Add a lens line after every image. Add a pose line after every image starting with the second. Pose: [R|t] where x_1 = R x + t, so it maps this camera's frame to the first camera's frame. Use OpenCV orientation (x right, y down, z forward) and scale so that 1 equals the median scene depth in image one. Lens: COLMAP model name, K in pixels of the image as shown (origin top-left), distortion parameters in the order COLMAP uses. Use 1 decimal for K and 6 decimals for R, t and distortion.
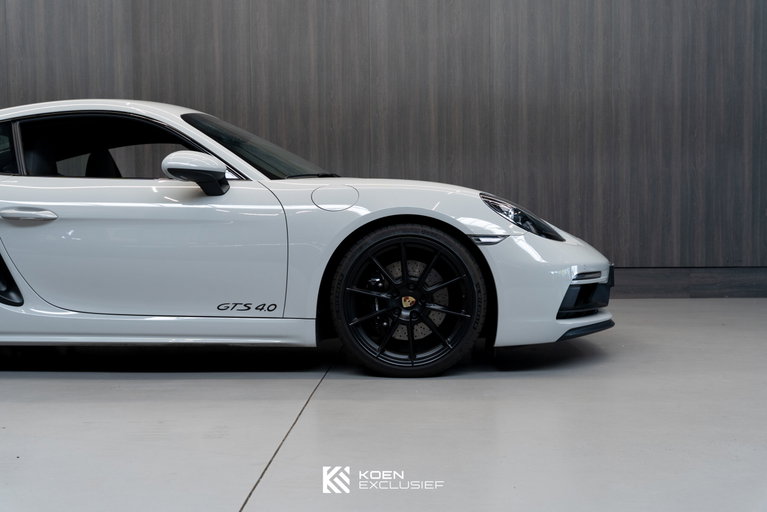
lens RADIAL K [[902.8, 0, 383.9], [0, 902.8, 261.4], [0, 0, 1]] dist [0.004237, 0.000000]
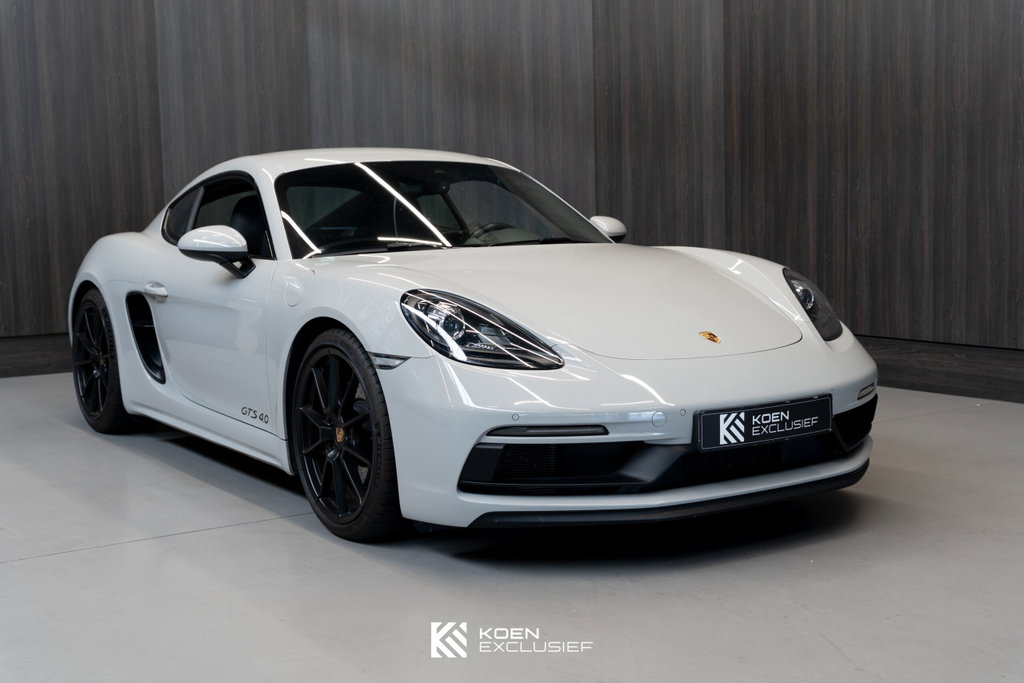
lens RADIAL K [[1352.8, 0, 511.7], [0, 1352.8, 338.7], [0, 0, 1]] dist [0.006601, 0.000000]
pose [[0.575430, 0.077694, -0.814152, 0.925379], [-0.016891, 0.996394, 0.083147, -0.117996], [0.817677, -0.034093, 0.574667, 0.448940]]
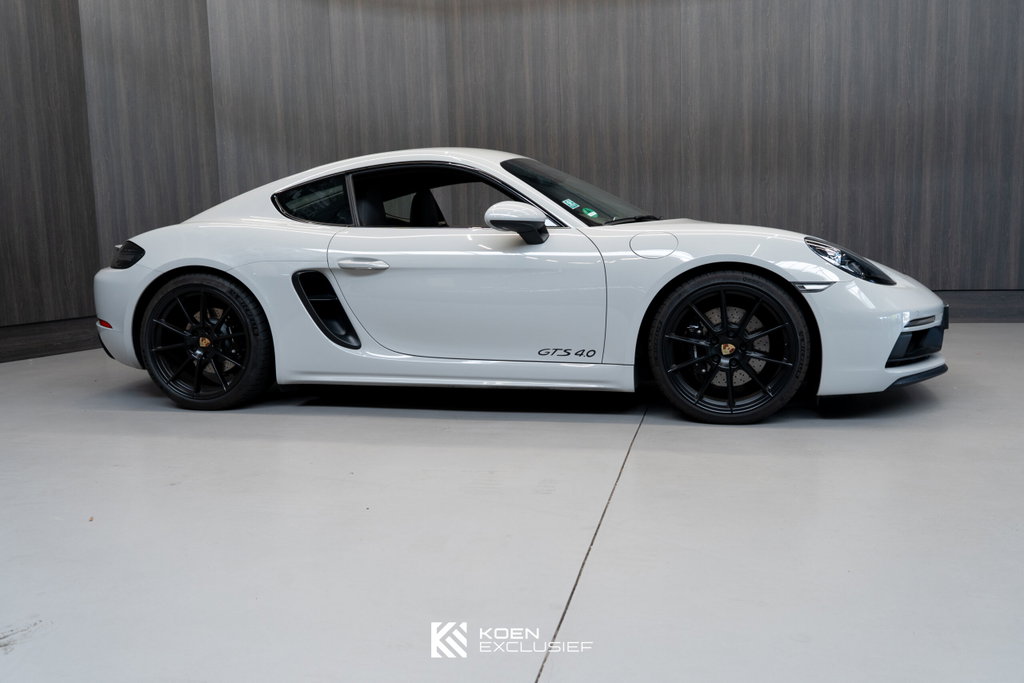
lens RADIAL K [[883.8, 0, 510.1], [0, 883.8, 339.1], [0, 0, 1]] dist [-0.008881, 0.006868]
pose [[0.981023, 0.006283, -0.193787, -0.018409], [0.010828, 0.996139, 0.087116, -0.049915], [0.193587, -0.087561, 0.977168, 0.003217]]
